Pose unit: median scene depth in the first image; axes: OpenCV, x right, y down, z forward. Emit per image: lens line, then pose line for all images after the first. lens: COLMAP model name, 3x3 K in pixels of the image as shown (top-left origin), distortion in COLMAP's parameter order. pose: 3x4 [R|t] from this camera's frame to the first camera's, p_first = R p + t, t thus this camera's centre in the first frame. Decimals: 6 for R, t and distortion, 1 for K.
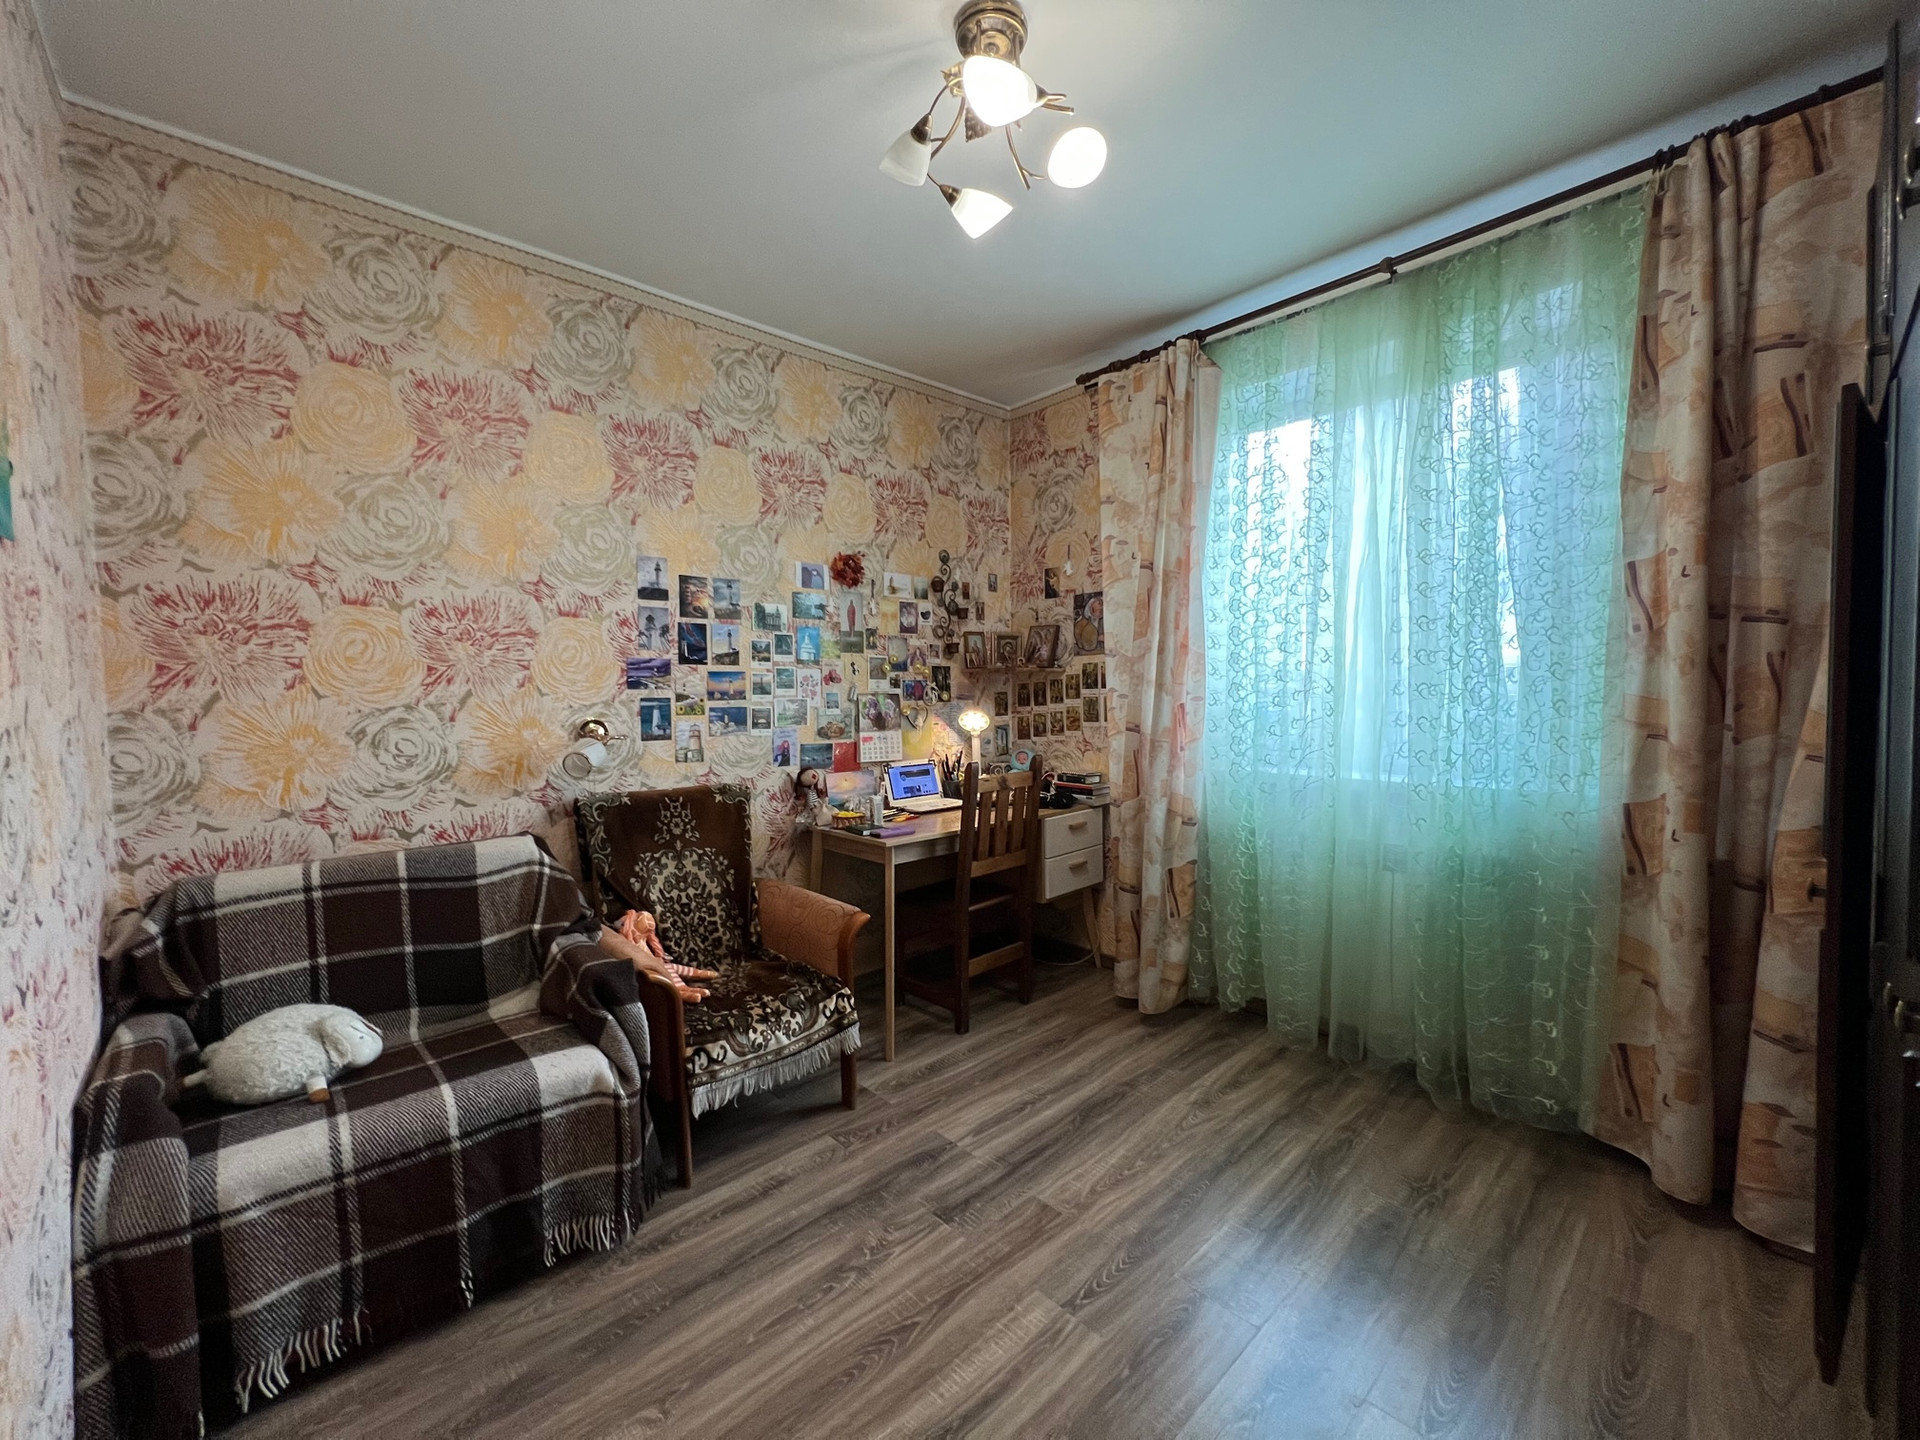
lens RADIAL K [[764.6, 0, 956.4], [0, 764.6, 722.0], [0, 0, 1]] dist [0.001326, 0.000353]
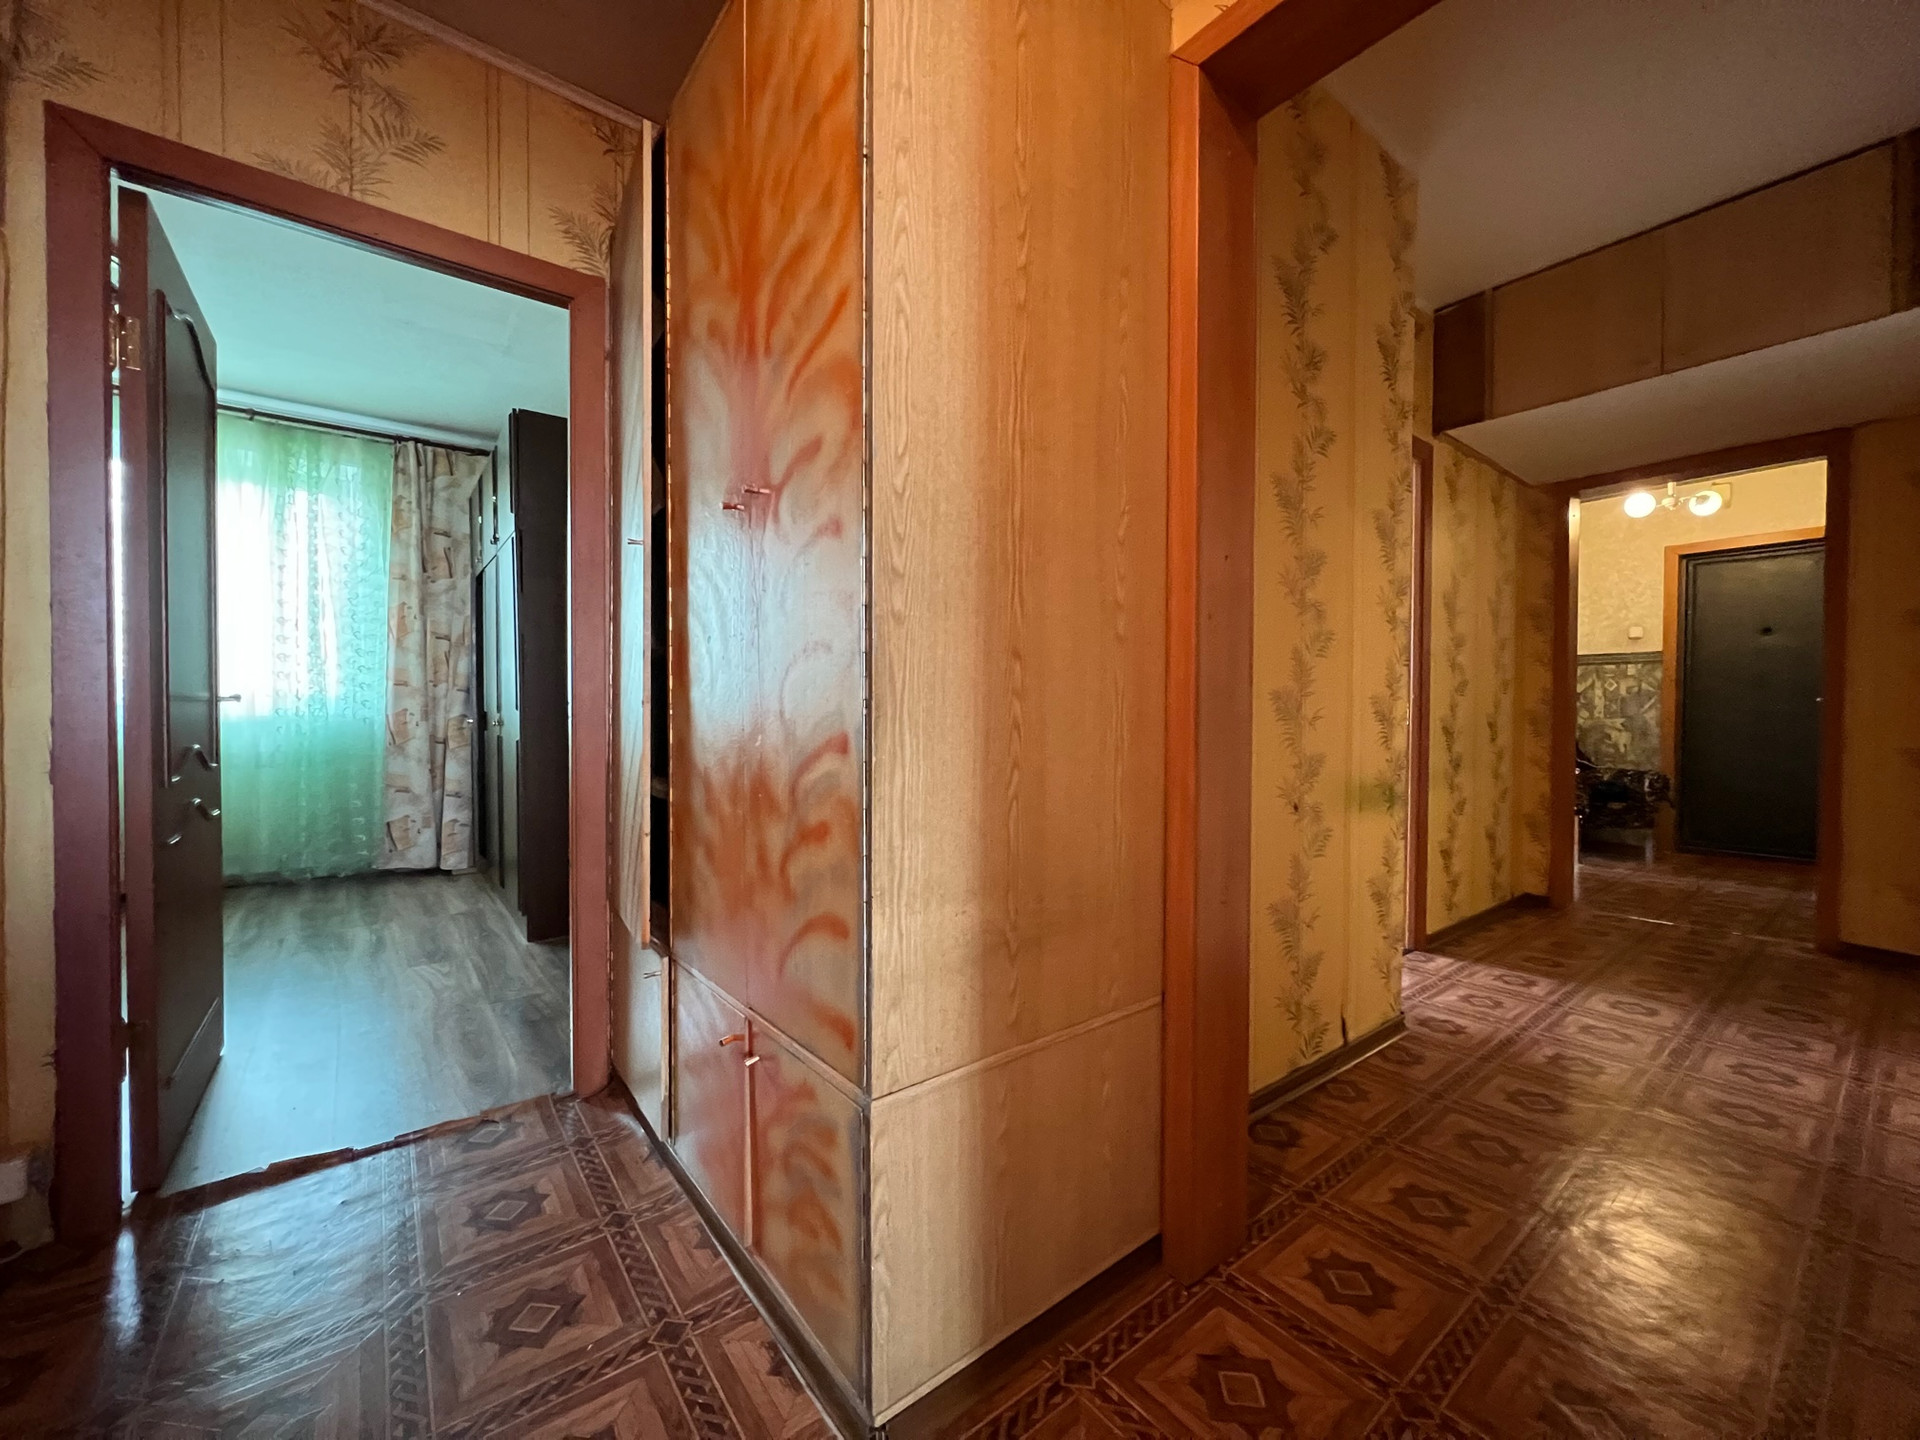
lens RADIAL K [[764.6, 0, 949.1], [0, 764.6, 718.2], [0, 0, 1]] dist [0.001326, 0.000353]
pose [[0.091575, 0.001193, 0.995797, -1.329762], [0.042301, 0.999092, -0.005088, 0.215045], [-0.994899, 0.042590, 0.091442, -0.906817]]
